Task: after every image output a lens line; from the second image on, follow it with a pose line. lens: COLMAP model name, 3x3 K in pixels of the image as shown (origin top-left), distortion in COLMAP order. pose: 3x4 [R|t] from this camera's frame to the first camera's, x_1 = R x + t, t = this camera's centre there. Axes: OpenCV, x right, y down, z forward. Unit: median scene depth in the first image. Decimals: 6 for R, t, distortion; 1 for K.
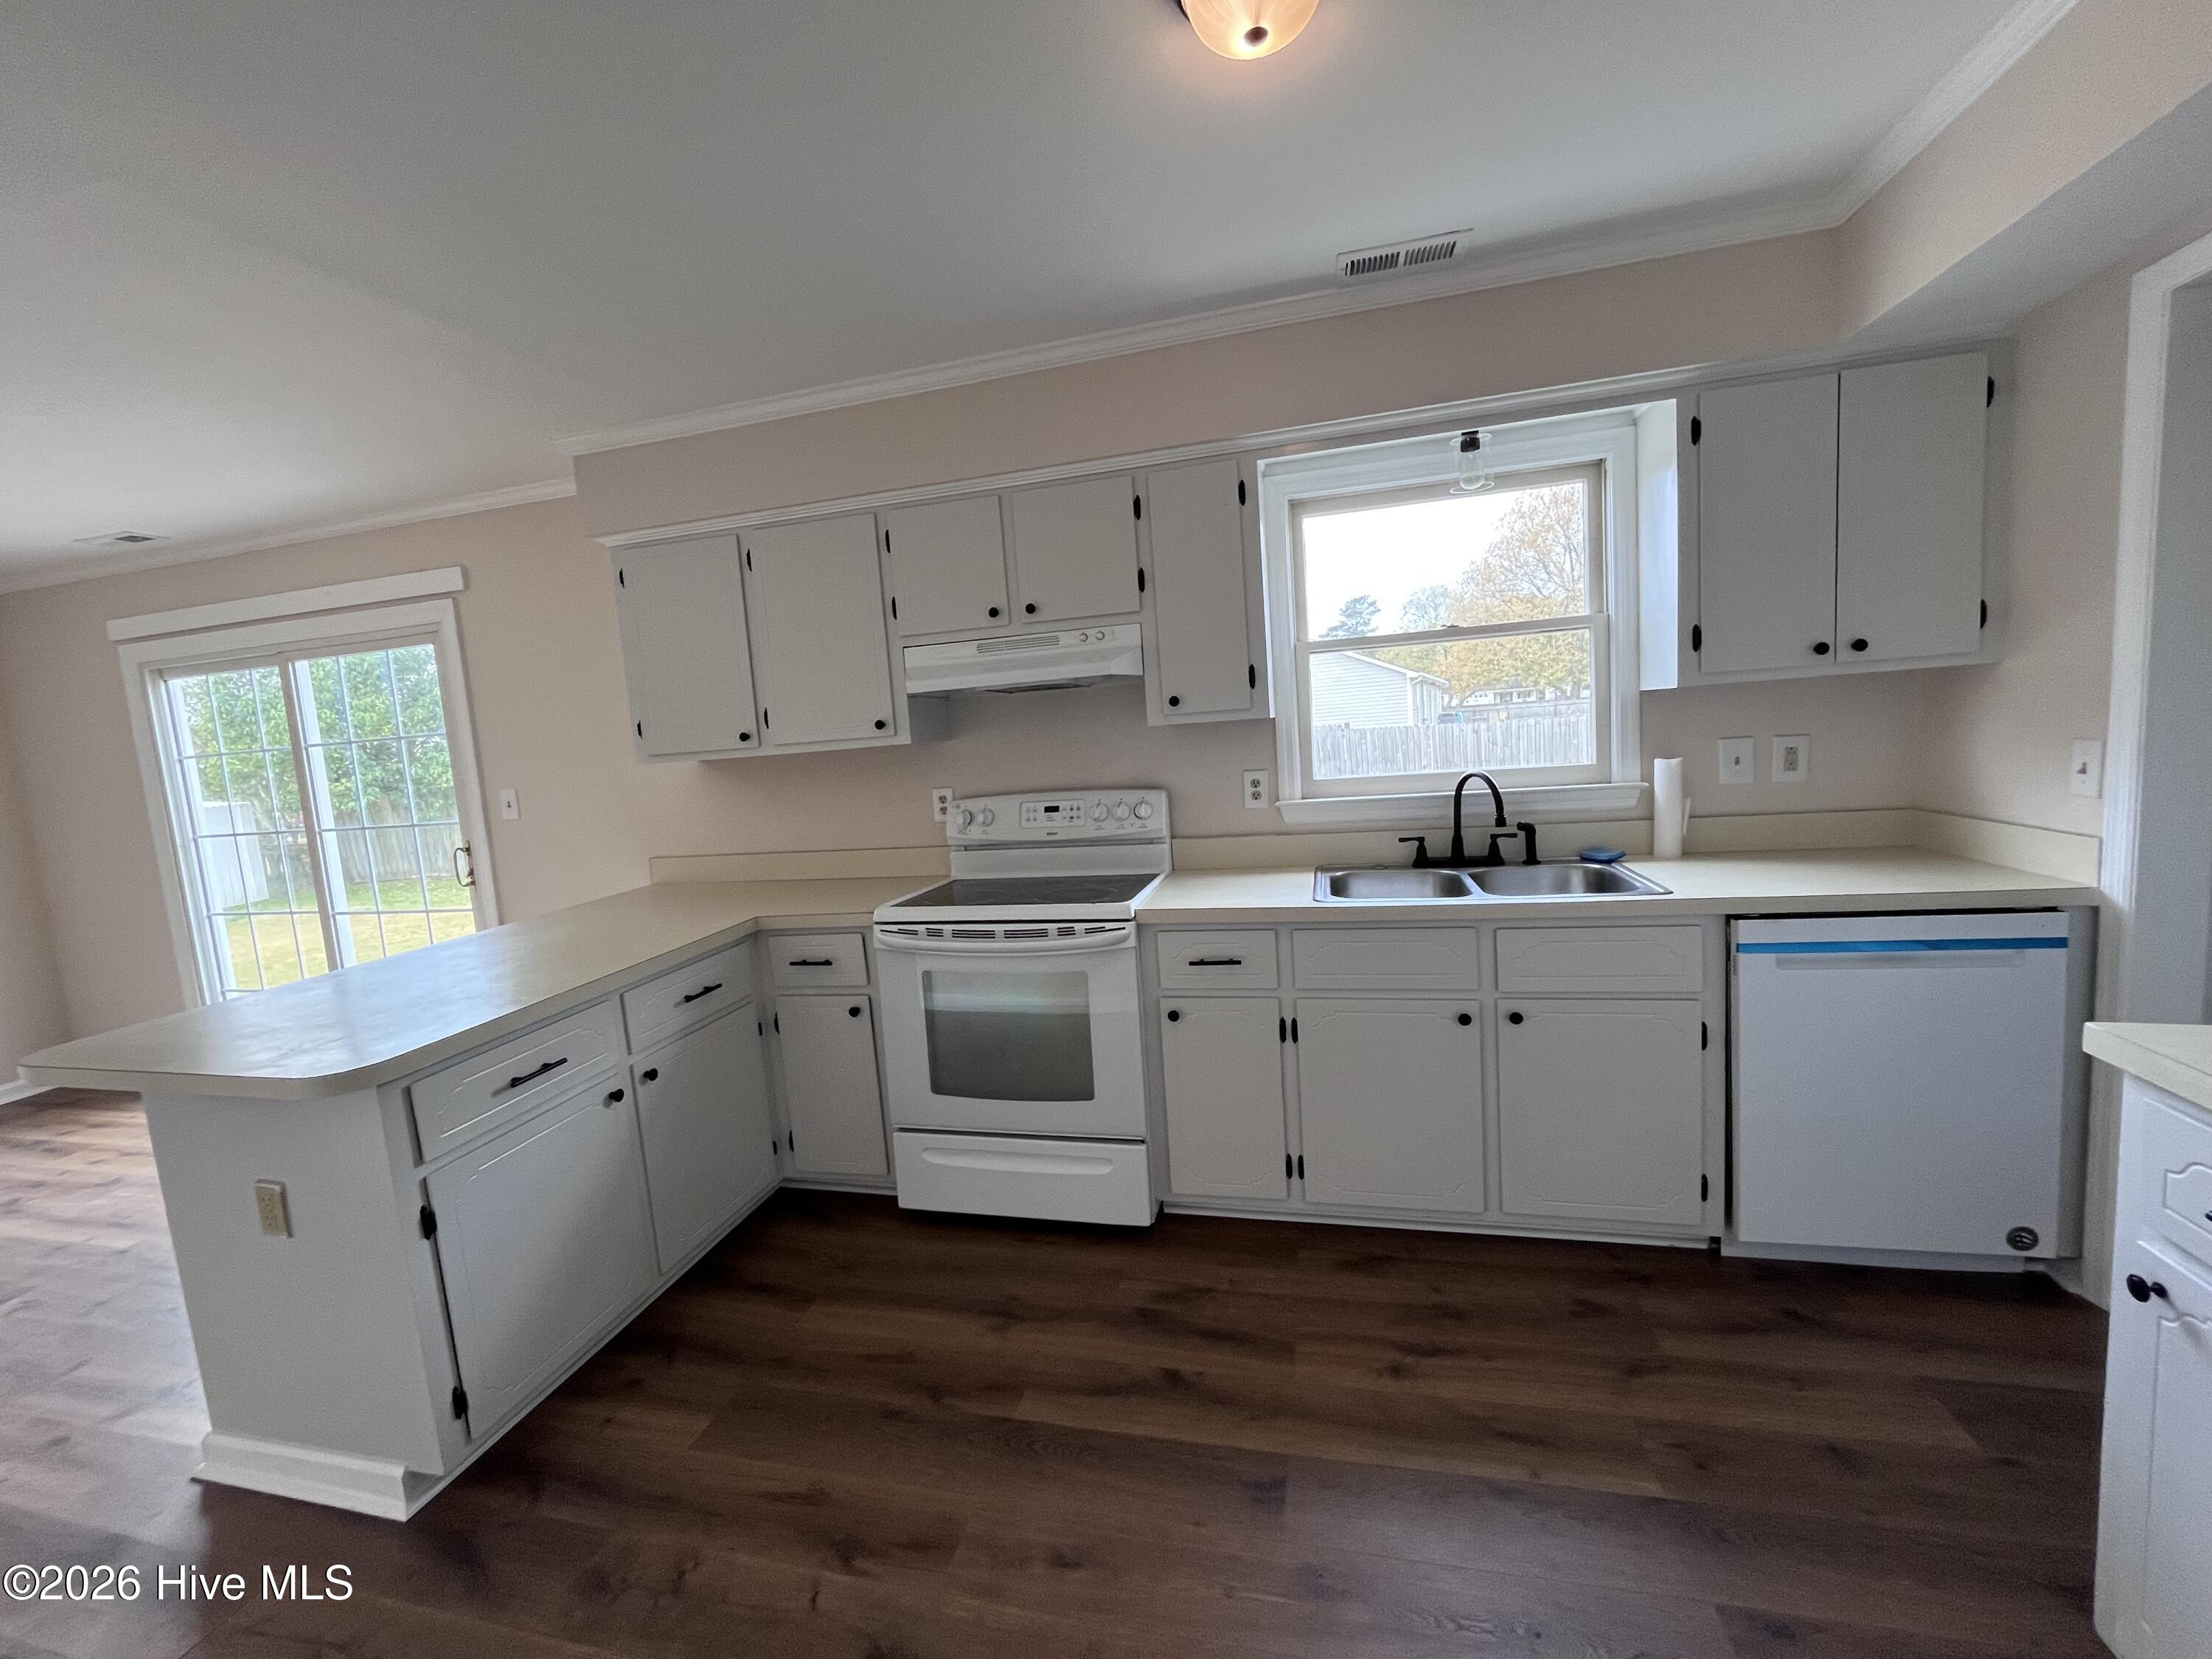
lens RADIAL K [[895.7, 0, 1105.2], [0, 895.7, 828.5], [0, 0, 1]] dist [0.000627, -0.000476]
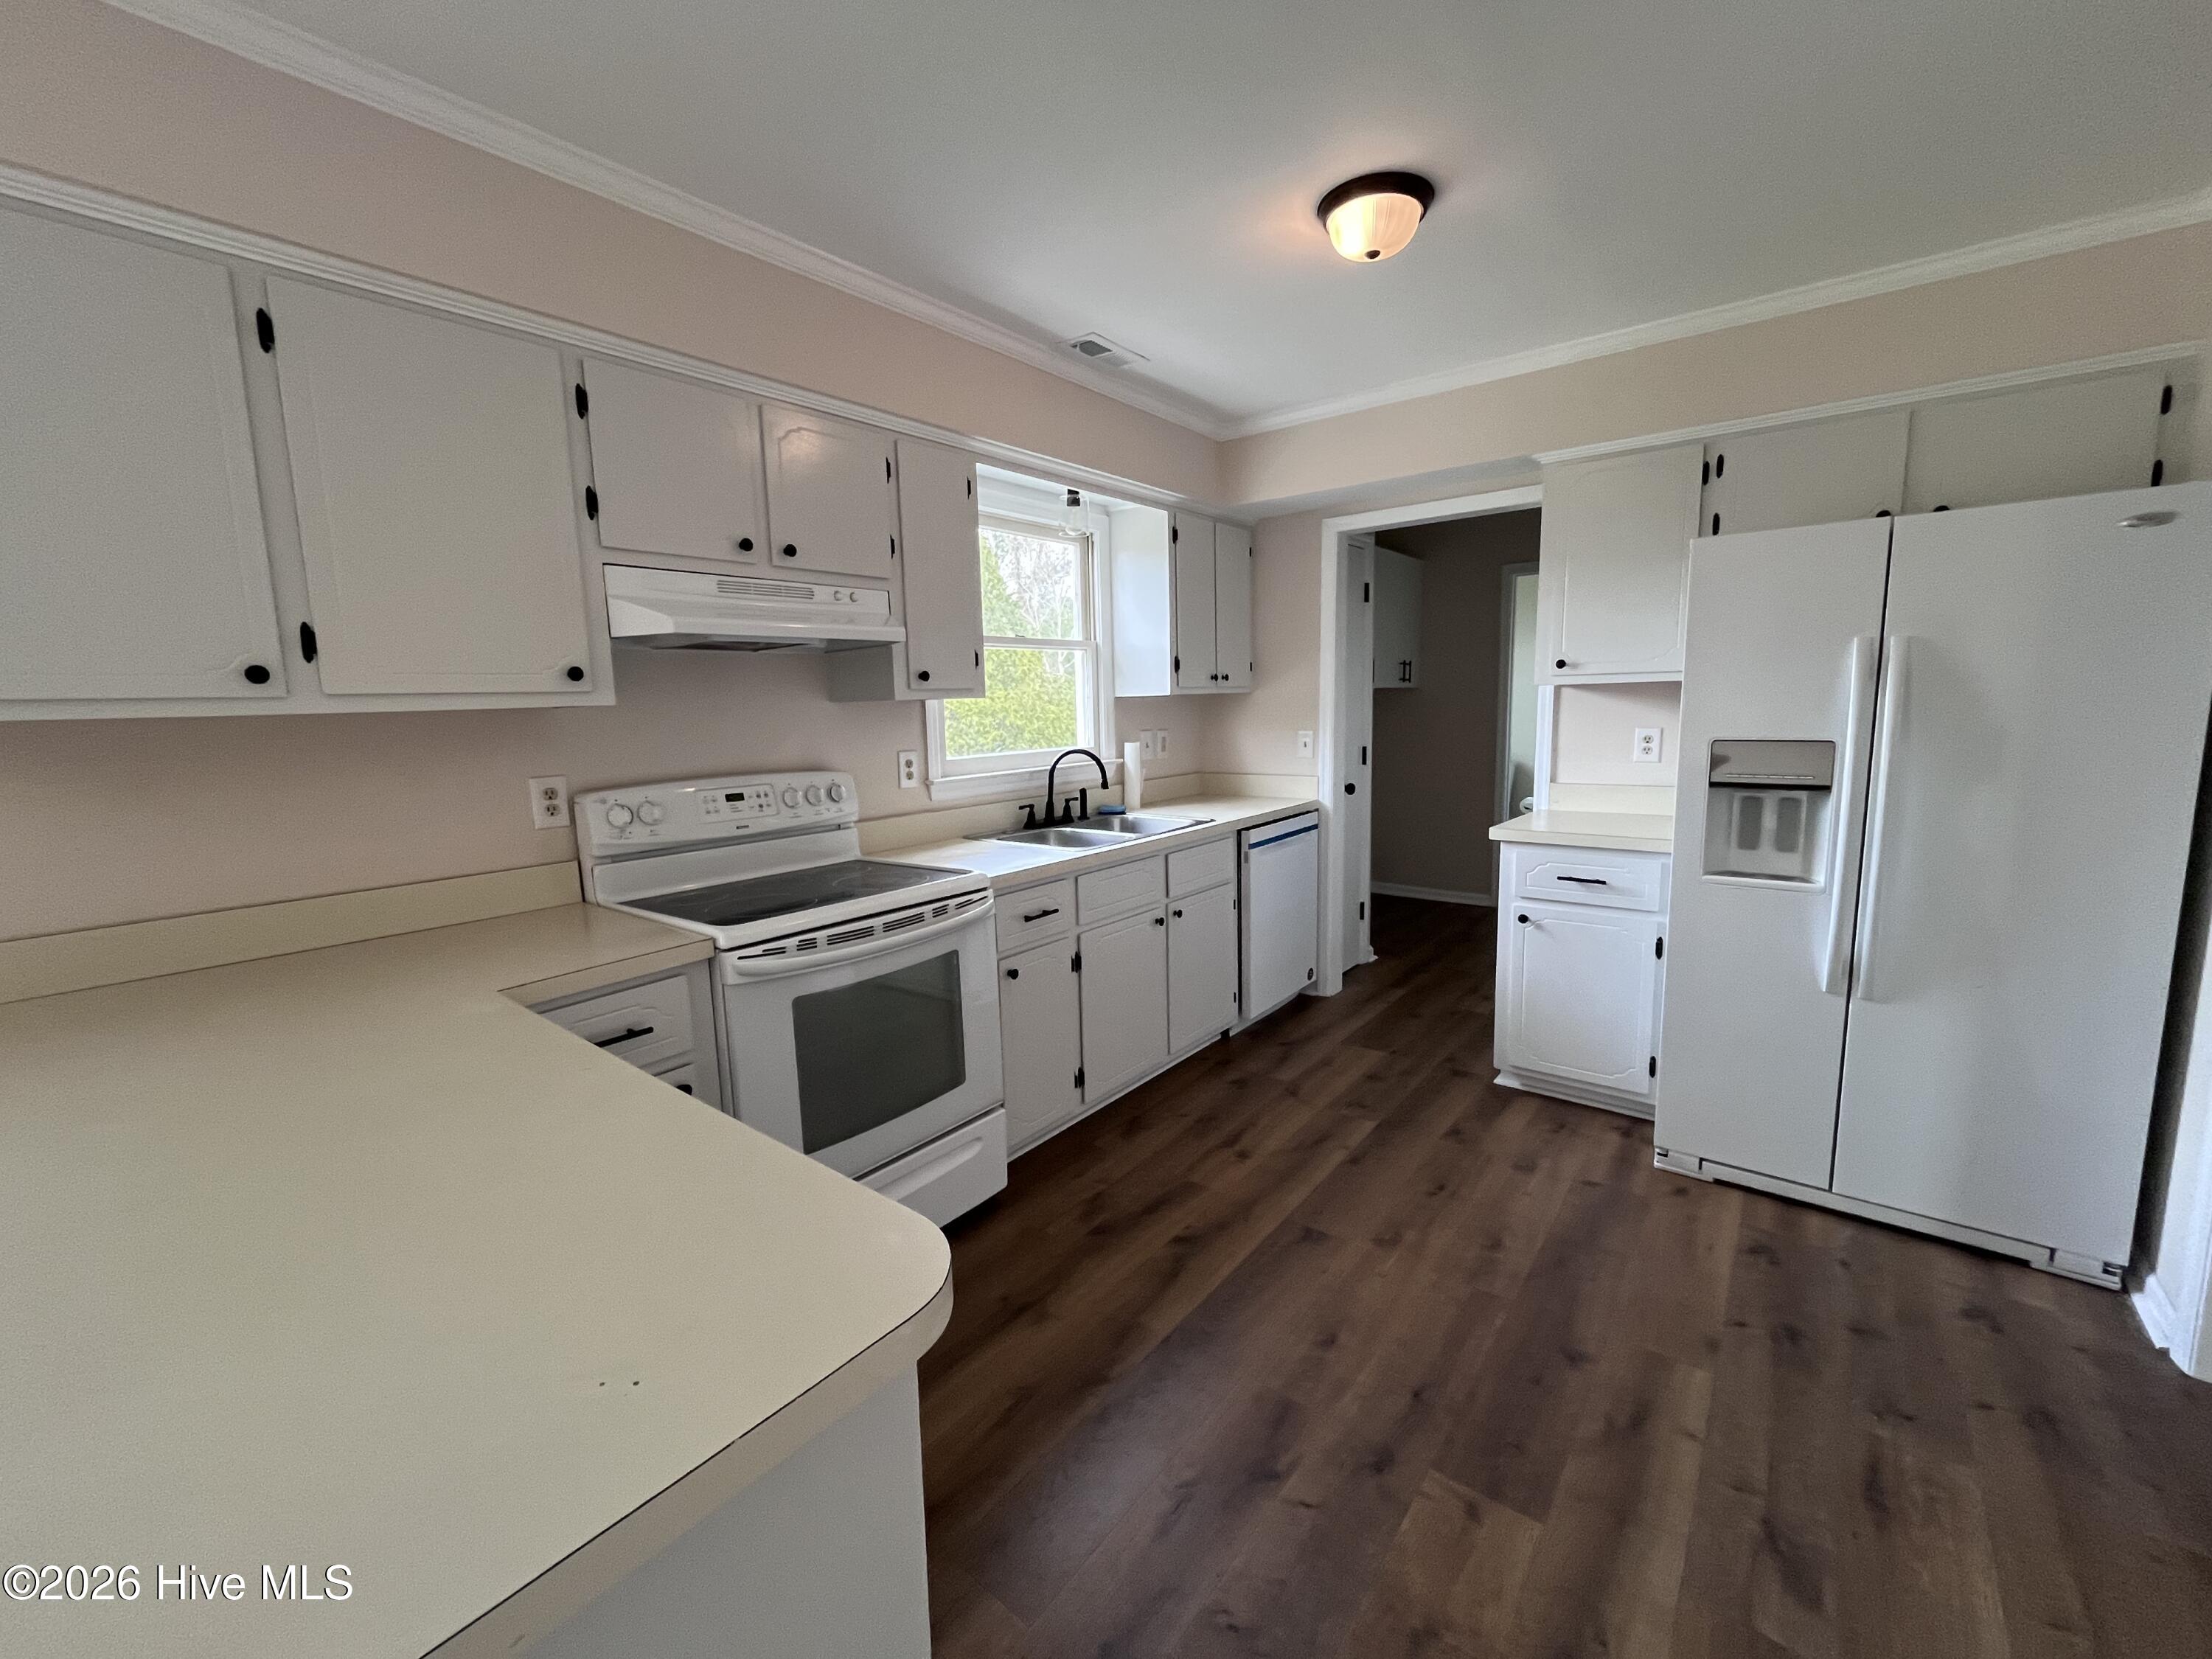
lens RADIAL K [[895.7, 0, 1095.2], [0, 895.7, 829.7], [0, 0, 1]] dist [0.000627, -0.000476]
pose [[0.416393, -0.067113, 0.906704, -0.782668], [0.097133, 0.994848, 0.029031, 0.018431], [-0.903981, 0.075982, 0.420767, 0.433549]]
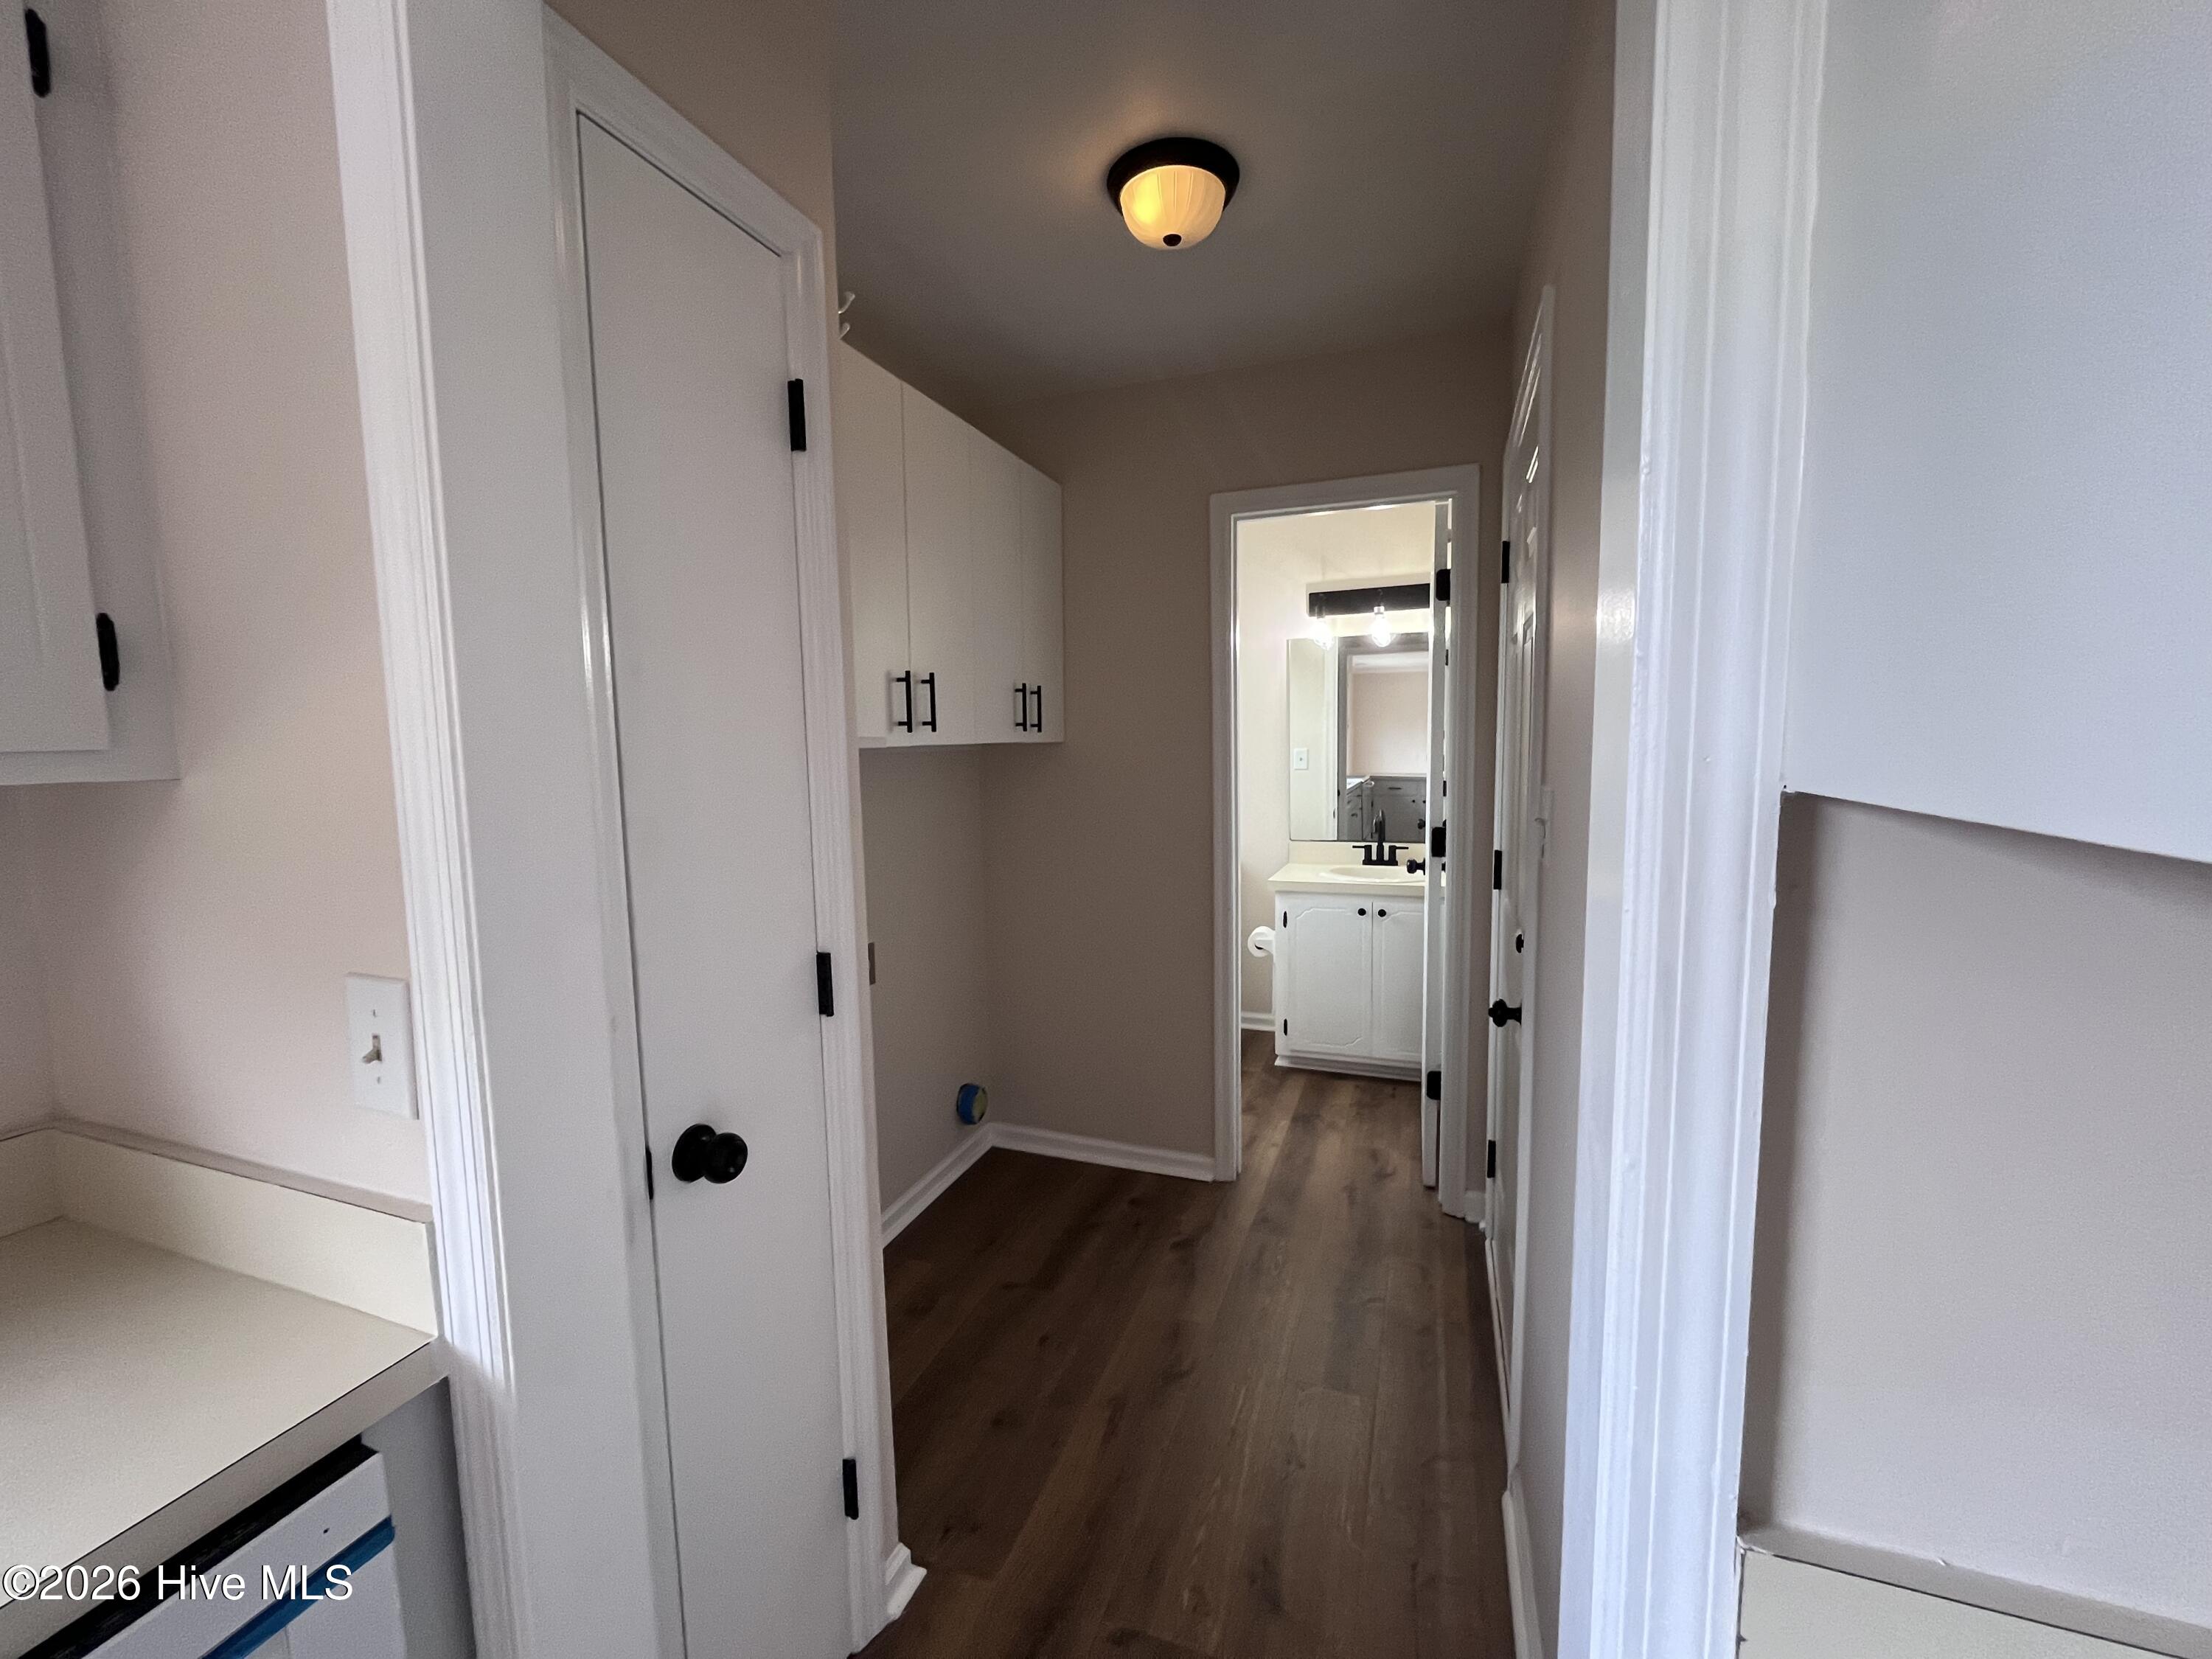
lens RADIAL K [[895.7, 0, 1098.8], [0, 895.7, 824.3], [0, 0, 1]] dist [0.000627, -0.000476]
pose [[0.115647, -0.025446, 0.992964, 0.545728], [0.119572, 0.992759, 0.011514, -0.101203], [-0.986067, 0.117399, 0.117852, 0.460726]]
